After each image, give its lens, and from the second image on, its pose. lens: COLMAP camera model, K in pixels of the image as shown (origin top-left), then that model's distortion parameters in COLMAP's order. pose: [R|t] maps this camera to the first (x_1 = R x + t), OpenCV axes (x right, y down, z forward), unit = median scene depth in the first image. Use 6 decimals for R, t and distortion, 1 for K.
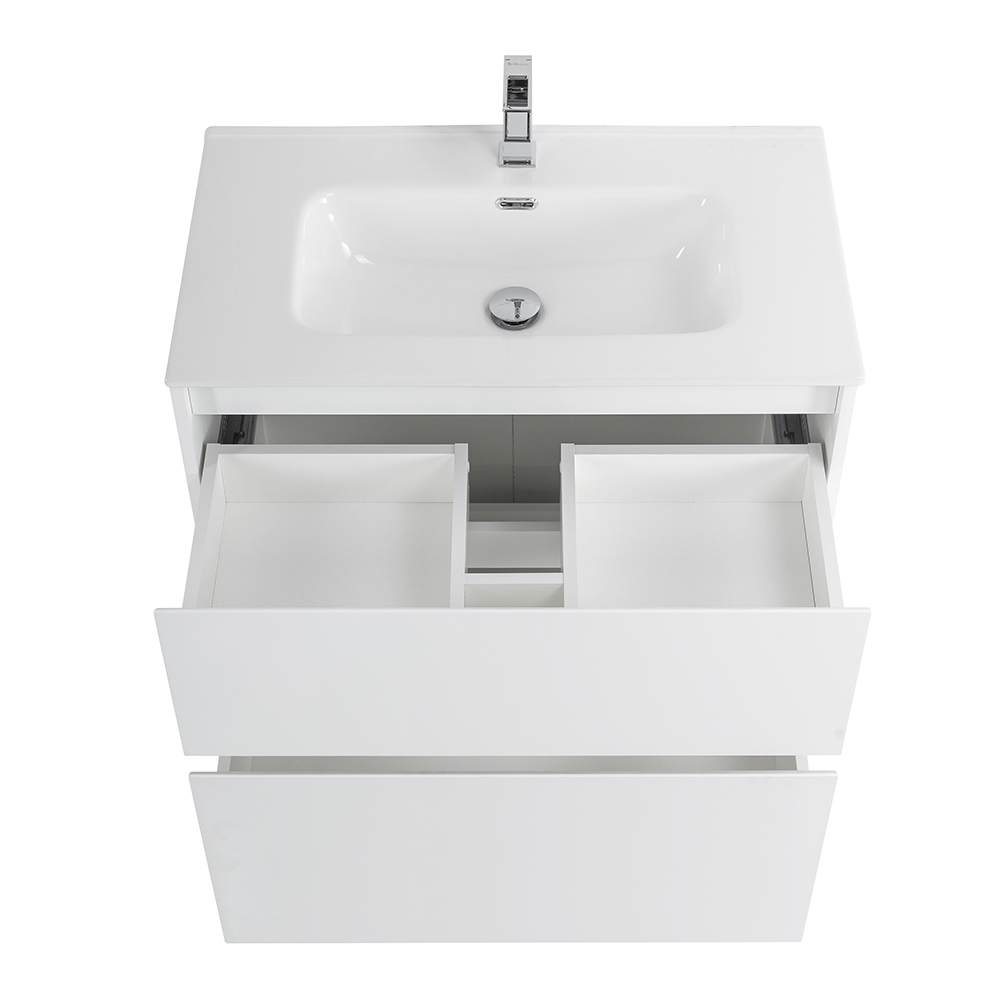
lens RADIAL K [[2109.4, 0, 461.4], [0, 2109.4, 501.3], [0, 0, 1]] dist [-0.057779, -0.333755]
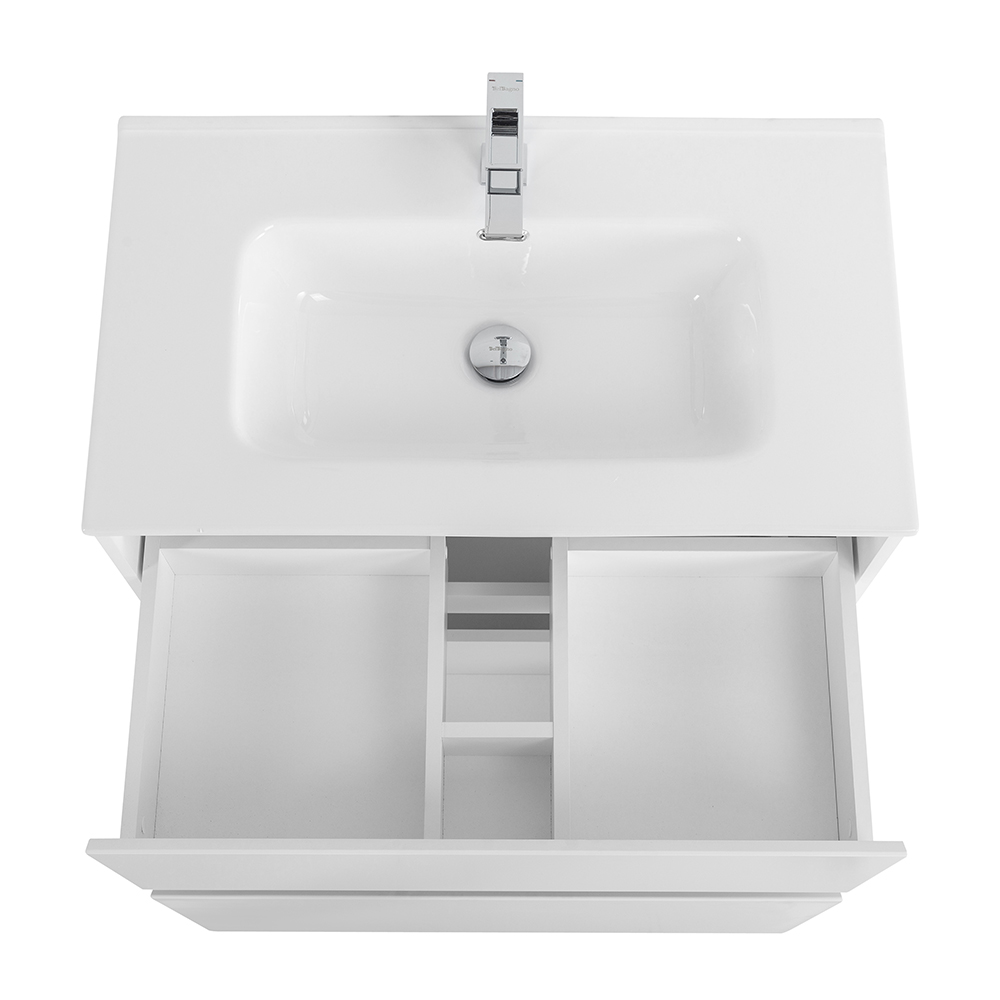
lens RADIAL K [[1754.8, 0, 465.1], [0, 1754.8, 500.3], [0, 0, 1]] dist [-0.004221, -0.057576]
pose [[0.999979, -0.005984, 0.002512, 0.009353], [0.004483, 0.916786, 0.399353, -0.327402], [-0.004693, -0.399334, 0.916794, 0.339431]]
